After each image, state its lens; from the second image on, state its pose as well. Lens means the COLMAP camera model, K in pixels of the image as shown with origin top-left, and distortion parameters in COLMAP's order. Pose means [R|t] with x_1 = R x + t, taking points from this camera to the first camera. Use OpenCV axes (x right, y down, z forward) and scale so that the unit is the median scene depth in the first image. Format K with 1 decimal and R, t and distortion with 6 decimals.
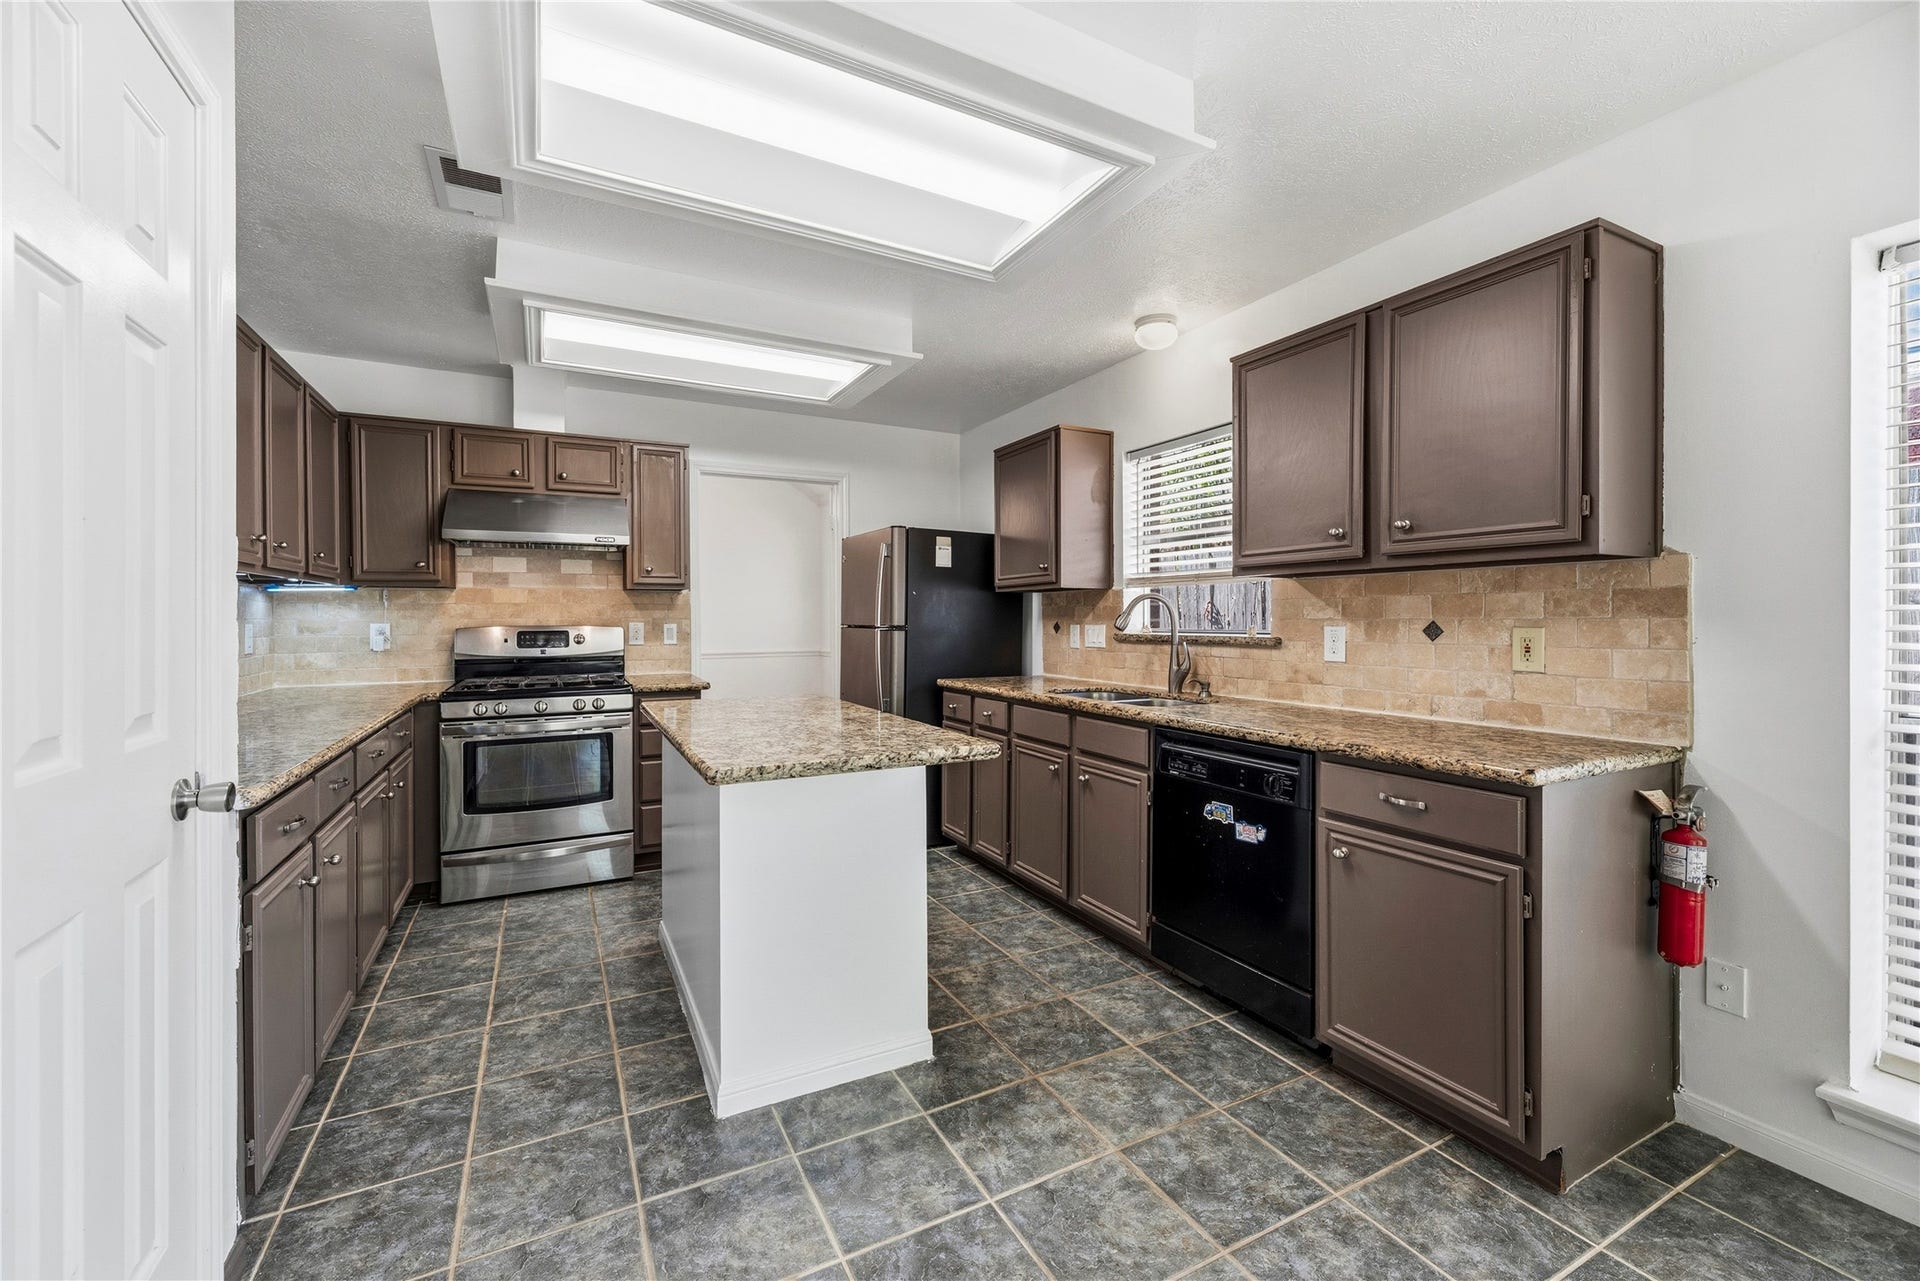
lens RADIAL K [[780.3, 0, 951.1], [0, 780.3, 623.2], [0, 0, 1]] dist [0.000363, -0.000067]
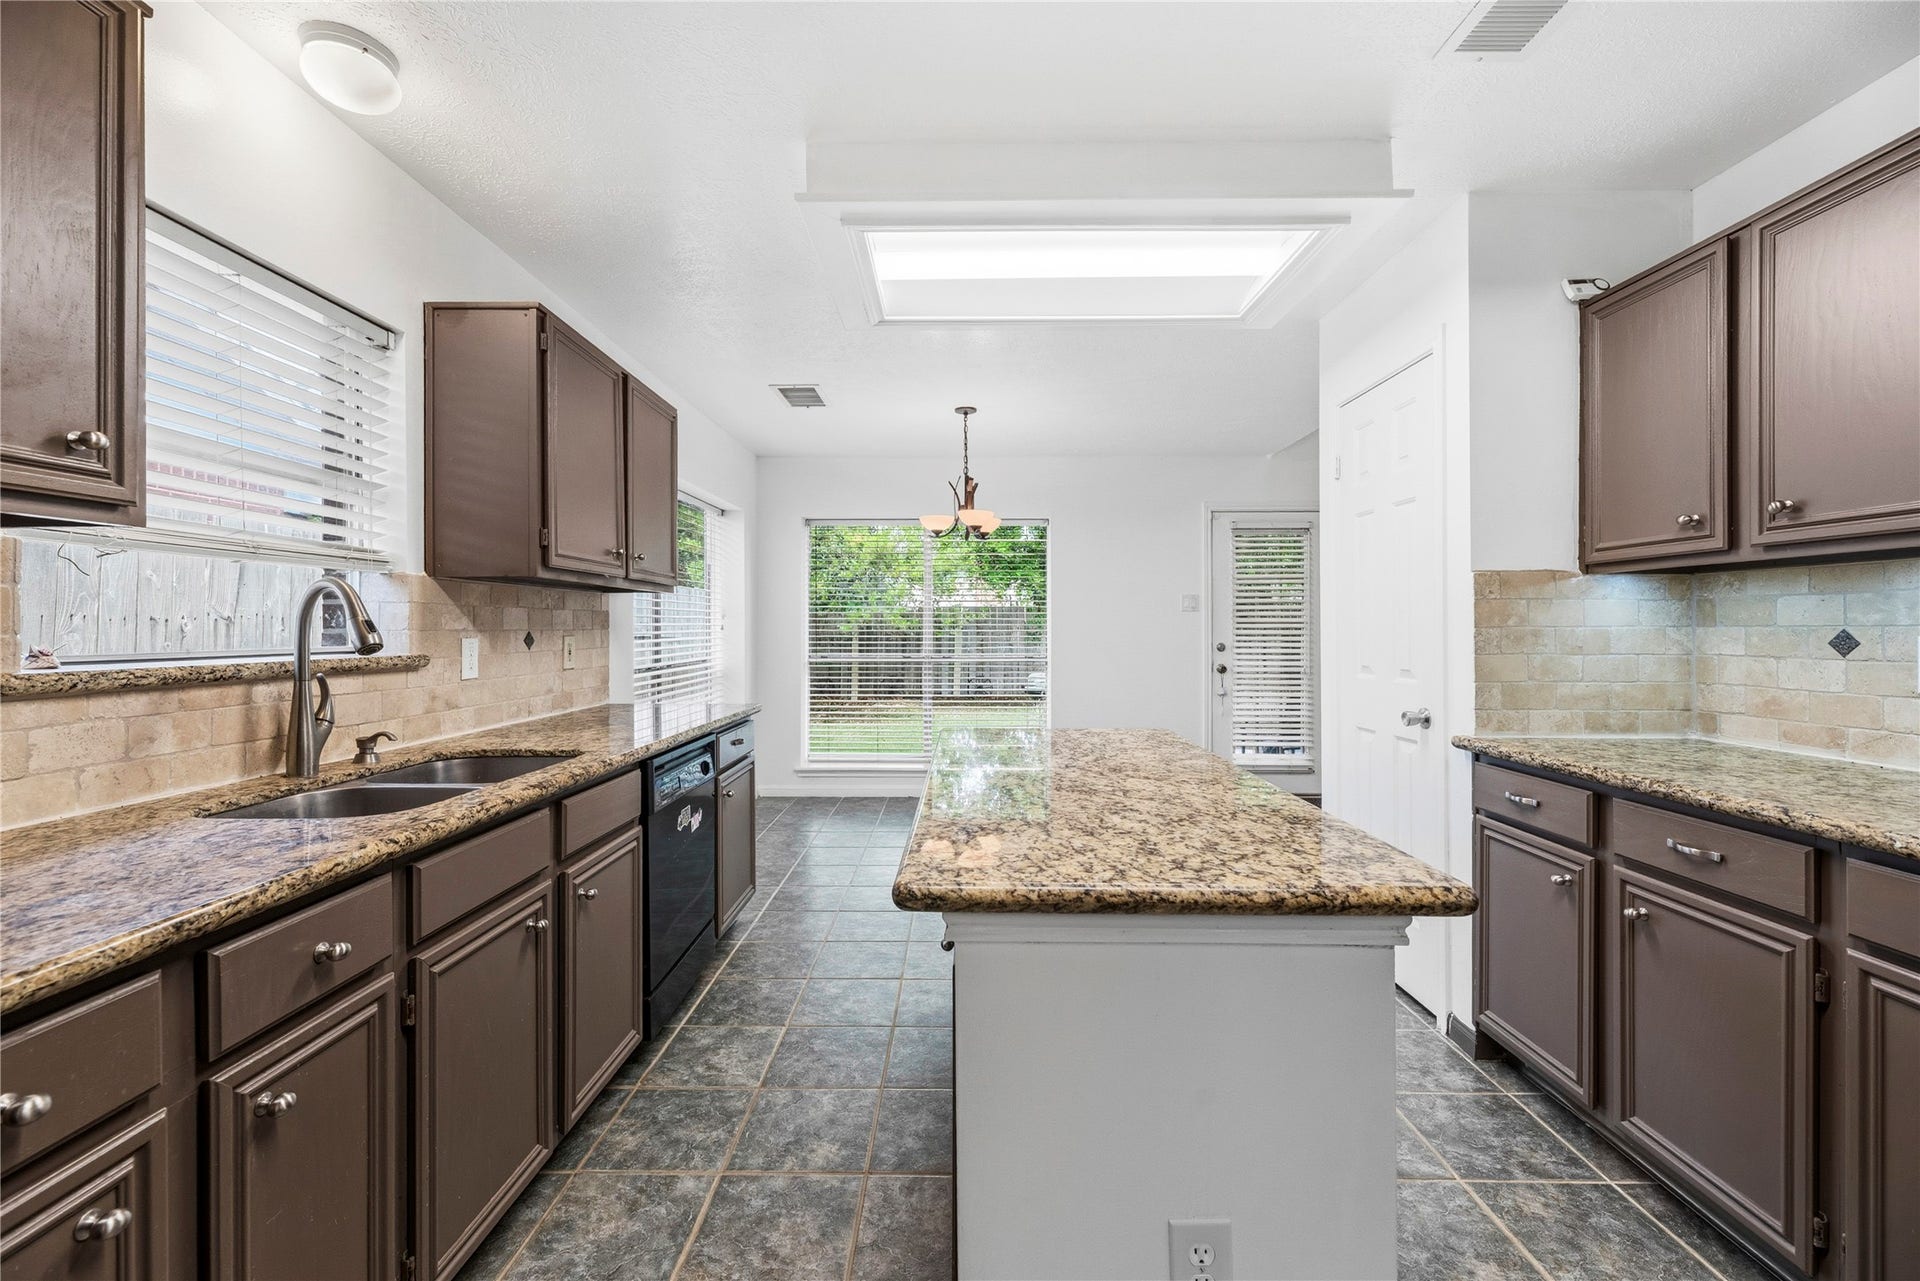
lens RADIAL K [[780.3, 0, 951.1], [0, 780.3, 623.2], [0, 0, 1]] dist [0.000363, -0.000067]
pose [[-0.880073, 0.005357, 0.474809, -0.441631], [0.004180, 0.999985, -0.003534, -0.008655], [-0.474821, -0.001126, -0.880082, 1.690421]]
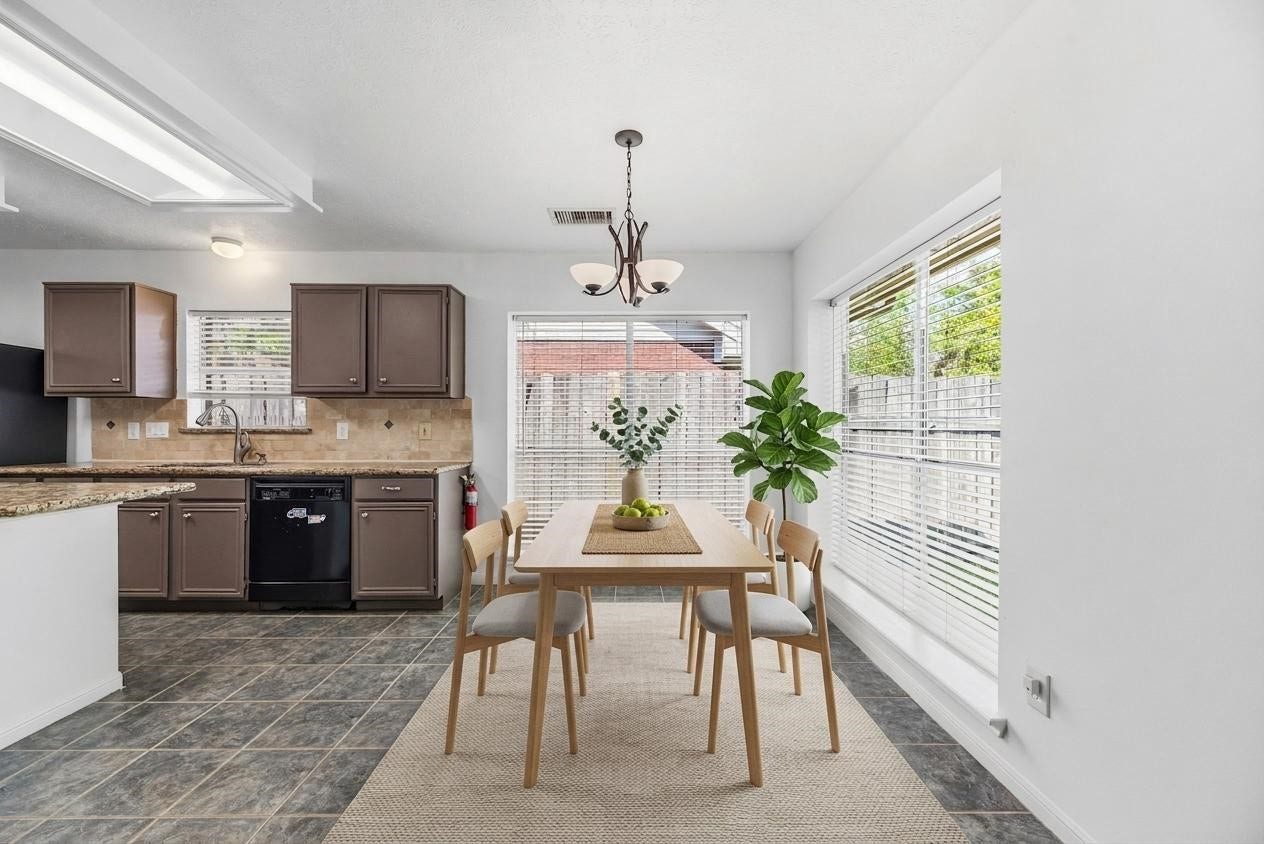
lens RADIAL K [[515.8, 0, 637.3], [0, 515.8, 424.9], [0, 0, 1]] dist [-0.000293, 0.000306]
pose [[0.445090, 0.006034, 0.895466, -0.452945], [0.001227, 0.999972, -0.007348, 0.023414], [-0.895485, 0.004370, 0.445070, -0.378539]]
